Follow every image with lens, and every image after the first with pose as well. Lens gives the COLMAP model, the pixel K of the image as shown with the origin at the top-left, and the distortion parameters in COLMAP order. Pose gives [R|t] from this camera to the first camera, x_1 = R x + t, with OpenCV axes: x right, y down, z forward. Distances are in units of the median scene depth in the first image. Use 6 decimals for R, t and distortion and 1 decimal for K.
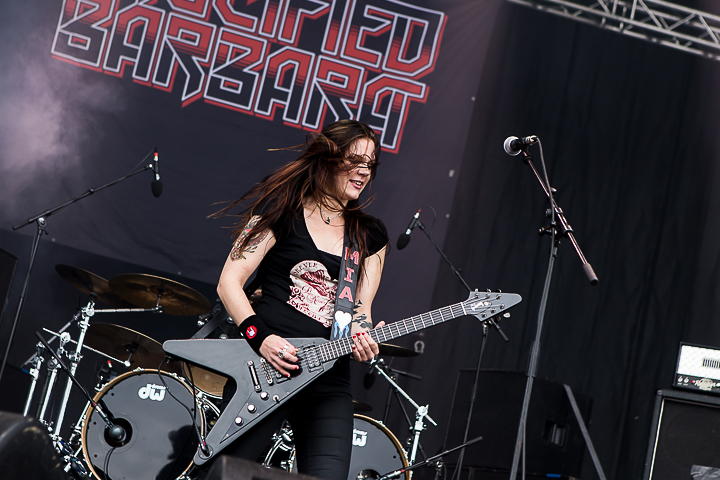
lens RADIAL K [[1697.6, 0, 366.3], [0, 1697.6, 214.7], [0, 0, 1]] dist [0.369772, 0.000000]
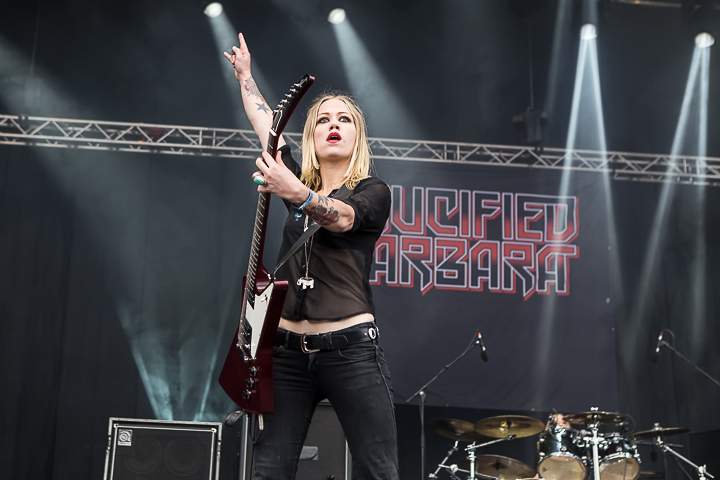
lens RADIAL K [[1157.5, 0, 351.7], [0, 1157.5, 216.7], [0, 0, 1]] dist [0.099799, 0.000000]
pose [[0.976250, -0.213923, -0.034235, -0.116718], [0.209088, 0.971731, -0.109643, -0.031118], [0.056723, 0.099881, 0.993381, -0.017818]]
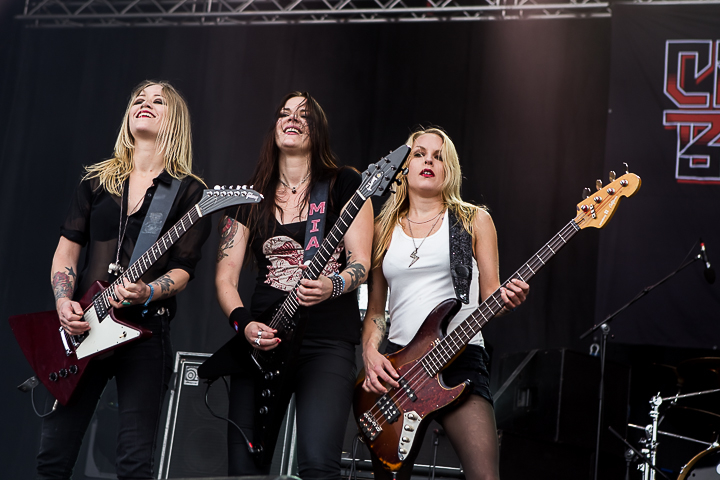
lens RADIAL K [[1588.1, 0, 343.4], [0, 1588.1, 213.4], [0, 0, 1]] dist [0.218815, 0.000000]
pose [[0.867780, -0.238507, -0.435973, 0.108949], [0.200555, 0.970765, -0.131883, 0.029214], [0.454682, 0.027009, 0.890244, 0.011873]]
